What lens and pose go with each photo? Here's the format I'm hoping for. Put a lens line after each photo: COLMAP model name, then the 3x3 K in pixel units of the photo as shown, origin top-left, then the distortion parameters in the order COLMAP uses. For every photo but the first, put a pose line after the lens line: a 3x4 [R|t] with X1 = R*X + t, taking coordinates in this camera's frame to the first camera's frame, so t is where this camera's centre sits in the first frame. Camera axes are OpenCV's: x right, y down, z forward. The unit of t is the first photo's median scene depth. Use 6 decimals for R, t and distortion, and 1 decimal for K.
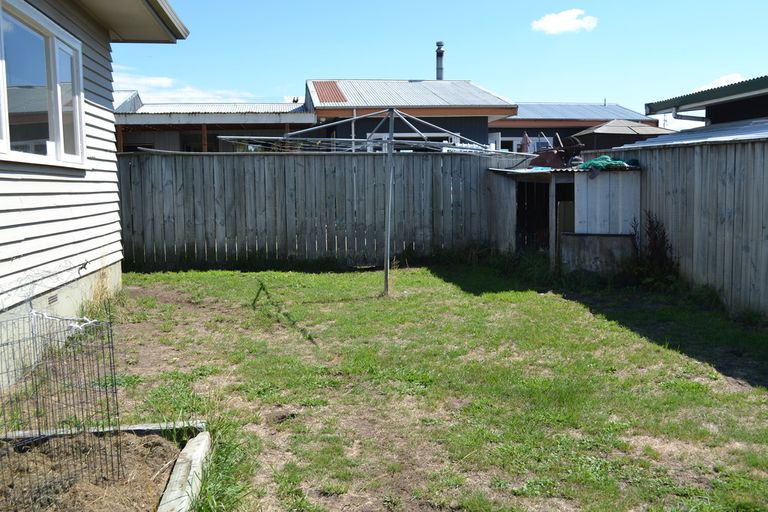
lens RADIAL K [[748.6, 0, 384.0], [0, 748.6, 256.0], [0, 0, 1]] dist [-0.009535, -0.006719]
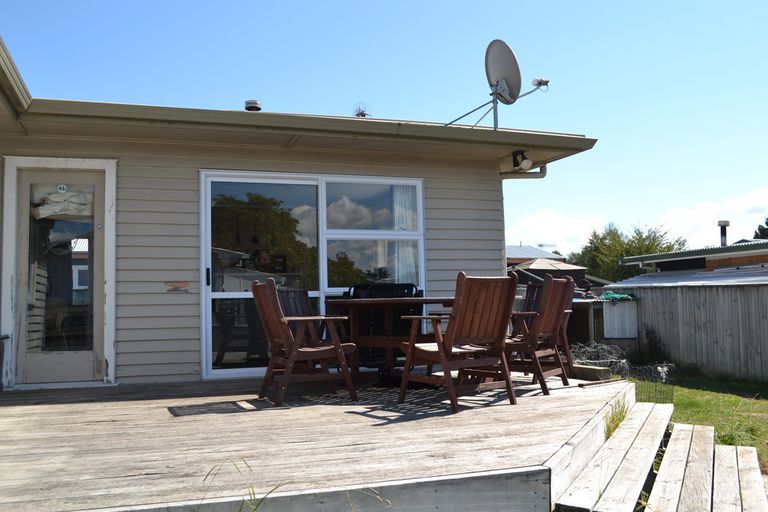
lens RADIAL K [[748.6, 0, 384.0], [0, 748.6, 256.0], [0, 0, 1]] dist [-0.009535, -0.006719]
pose [[0.973301, 0.007147, 0.229421, -0.629112], [0.029619, 0.987247, -0.156414, 0.037239], [-0.227613, 0.159033, 0.960677, -0.543993]]
